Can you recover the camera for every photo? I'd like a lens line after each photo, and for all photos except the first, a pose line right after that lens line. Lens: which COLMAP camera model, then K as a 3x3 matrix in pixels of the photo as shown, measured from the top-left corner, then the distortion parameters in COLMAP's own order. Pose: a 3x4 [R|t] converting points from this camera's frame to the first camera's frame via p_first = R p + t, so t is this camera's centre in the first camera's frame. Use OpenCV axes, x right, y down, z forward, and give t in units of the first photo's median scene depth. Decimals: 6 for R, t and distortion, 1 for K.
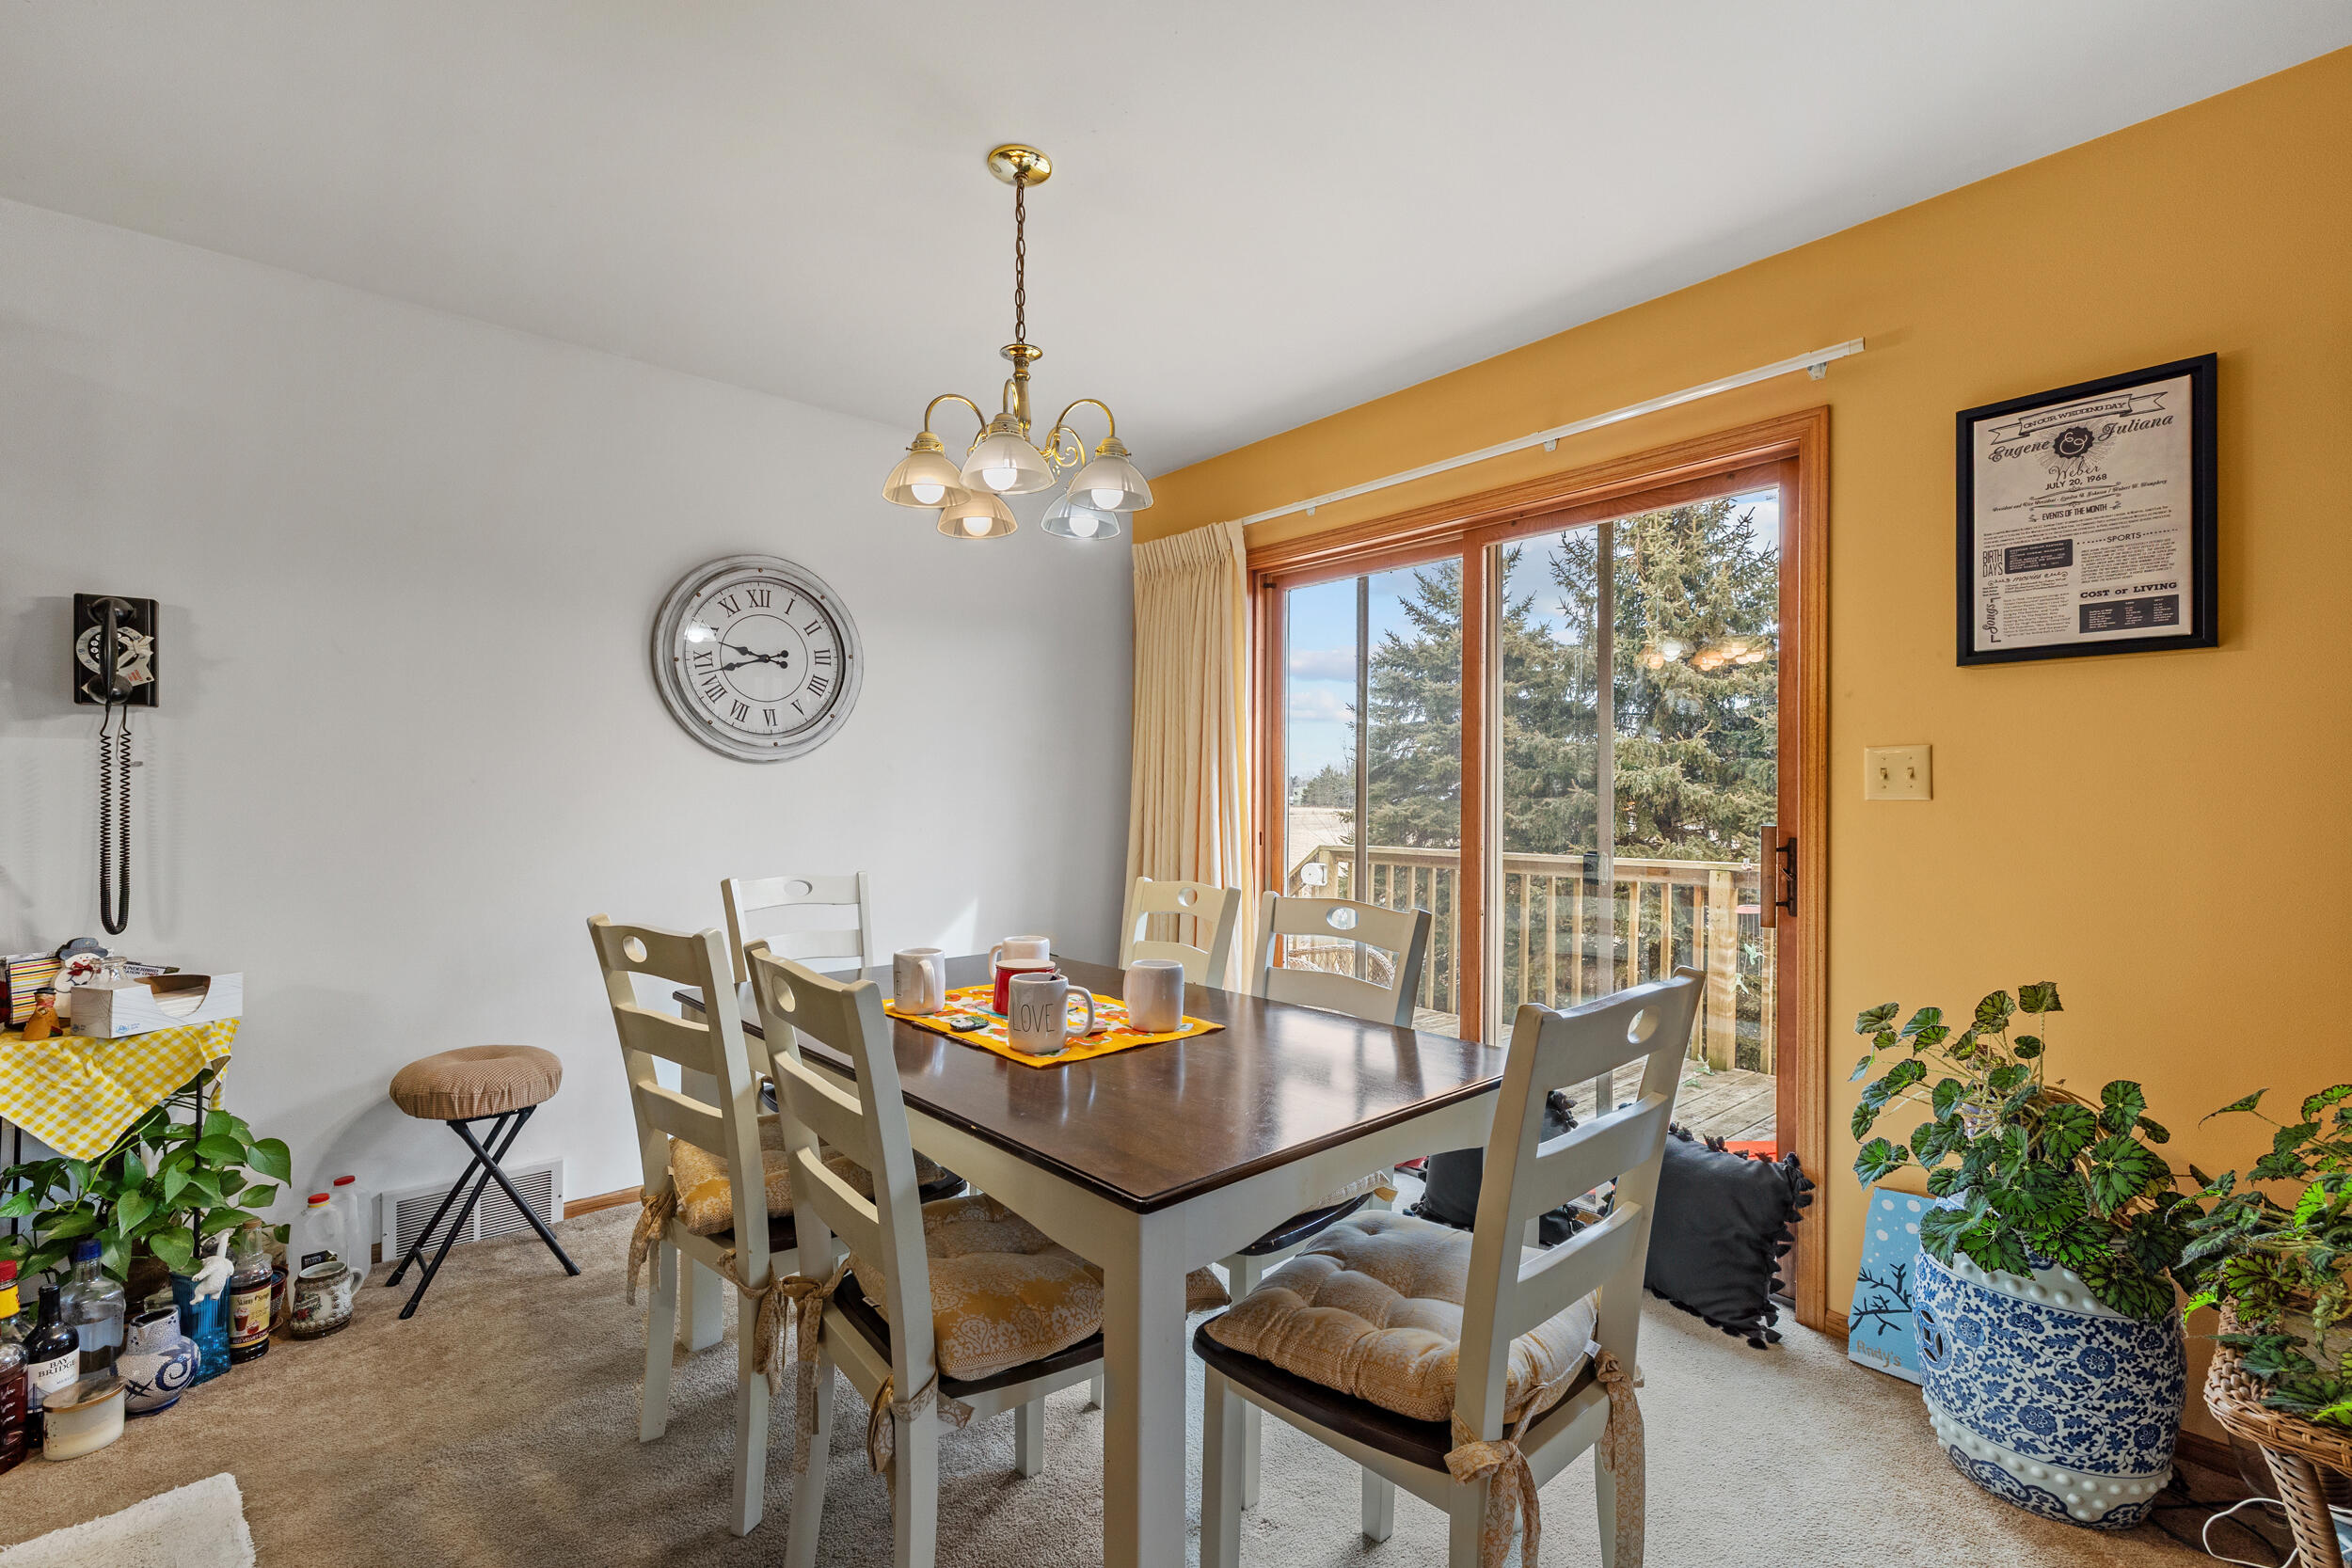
lens RADIAL K [[1029.9, 0, 1169.7], [0, 1029.9, 790.9], [0, 0, 1]] dist [-0.000266, -0.000091]
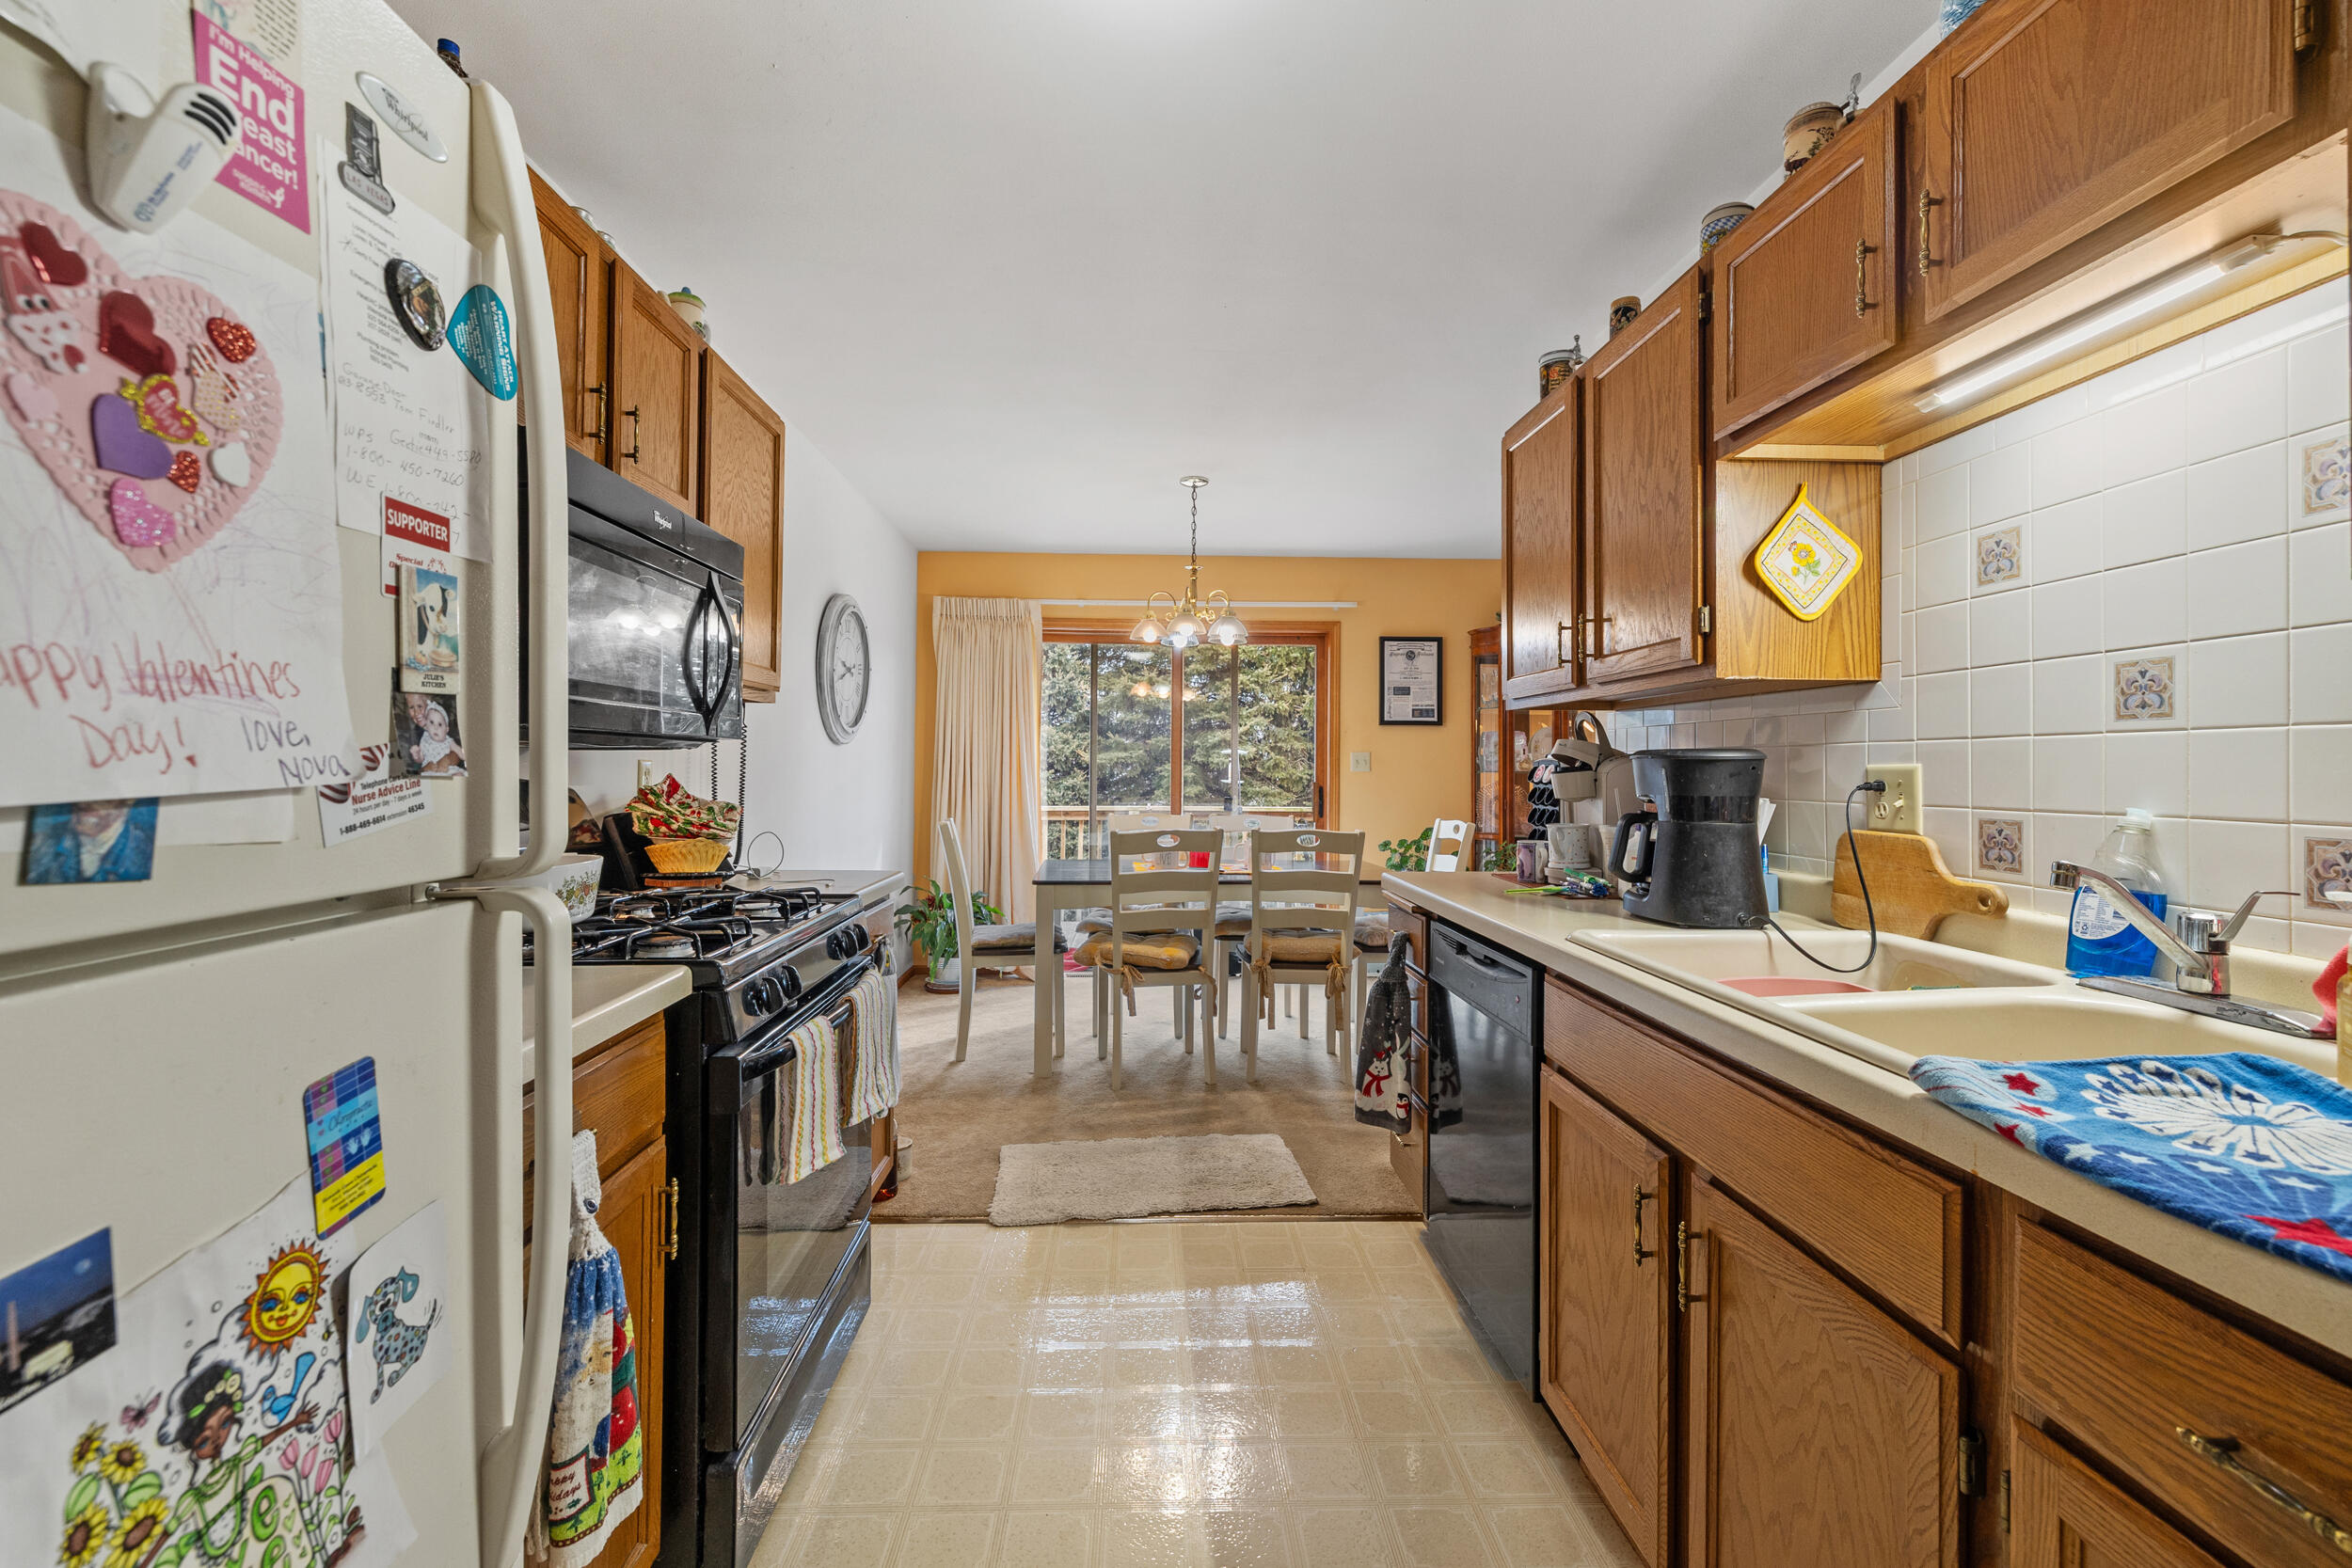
lens RADIAL K [[995.8, 0, 1185.7], [0, 995.8, 778.6], [0, 0, 1]] dist [0.003401, 0.000331]
pose [[0.601744, -0.002301, 0.798686, -1.585067], [-0.000787, 0.999994, 0.003474, 0.016973], [-0.798689, -0.002719, 0.601738, -0.213944]]
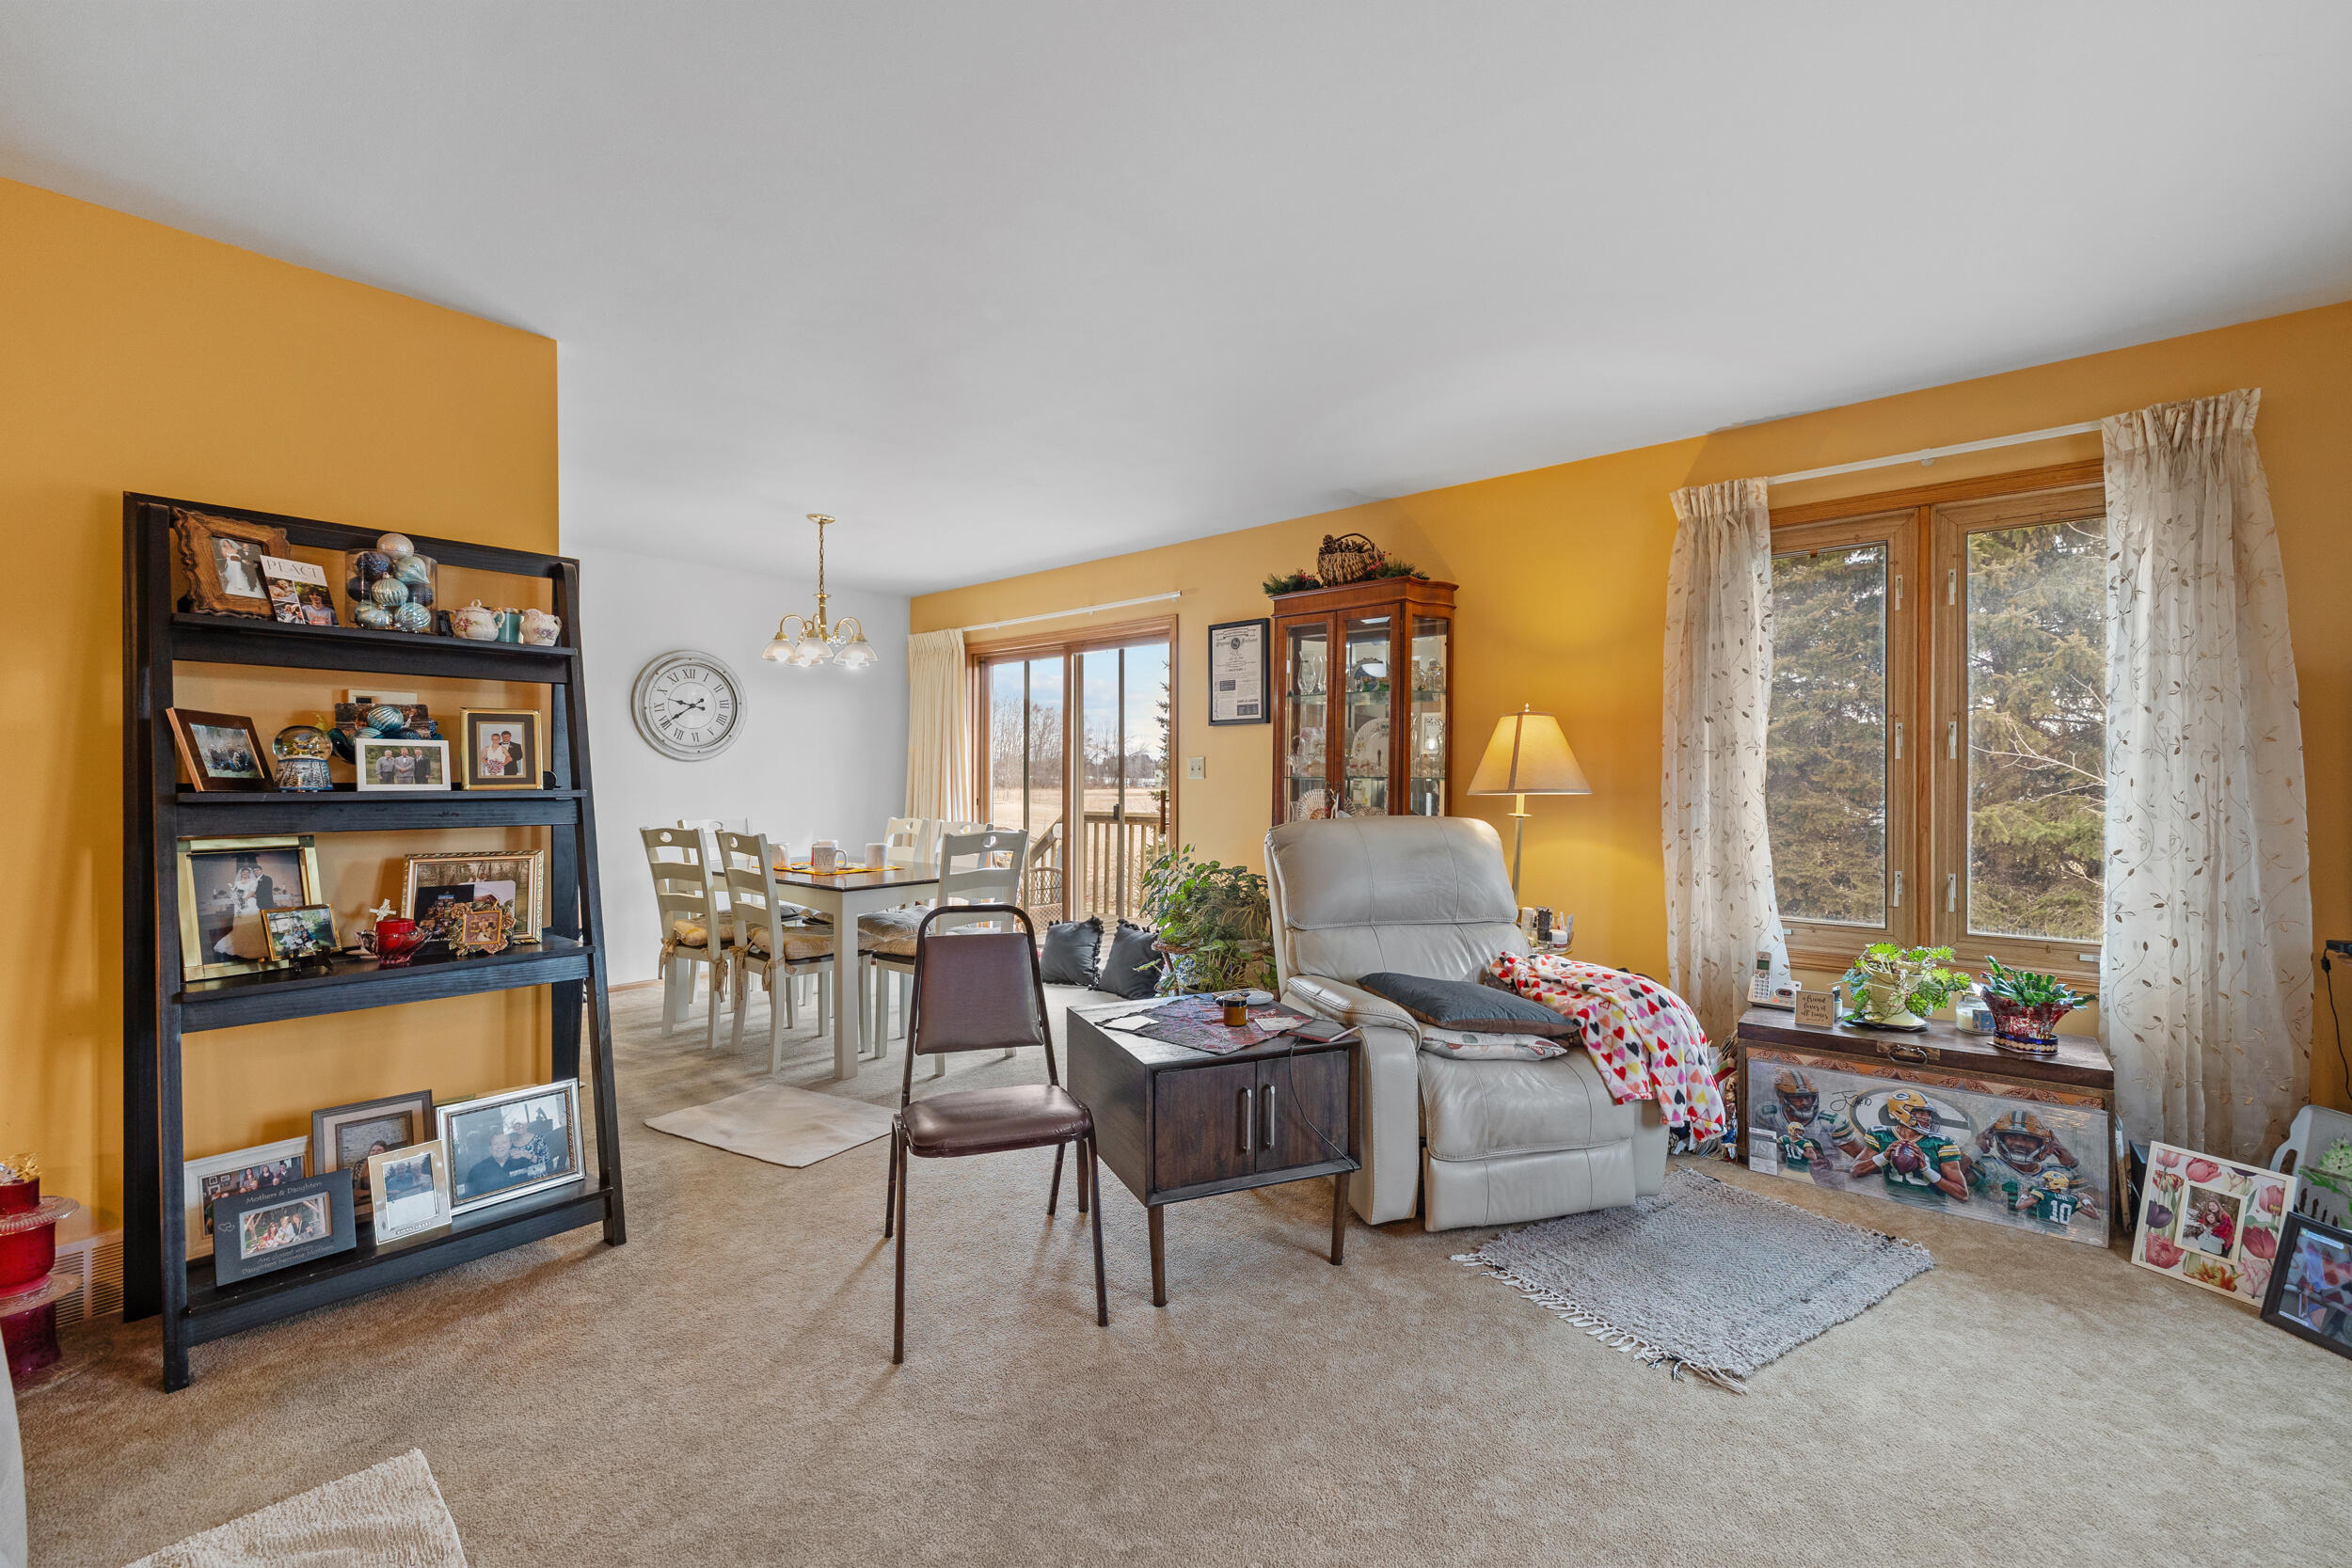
lens RADIAL K [[995.8, 0, 1185.7], [0, 995.8, 778.6], [0, 0, 1]] dist [0.003401, 0.000331]
pose [[0.989266, -0.003453, 0.146087, 0.311360], [0.002848, 0.999986, 0.004349, -0.001969], [-0.146100, -0.003886, 0.989262, -1.258206]]
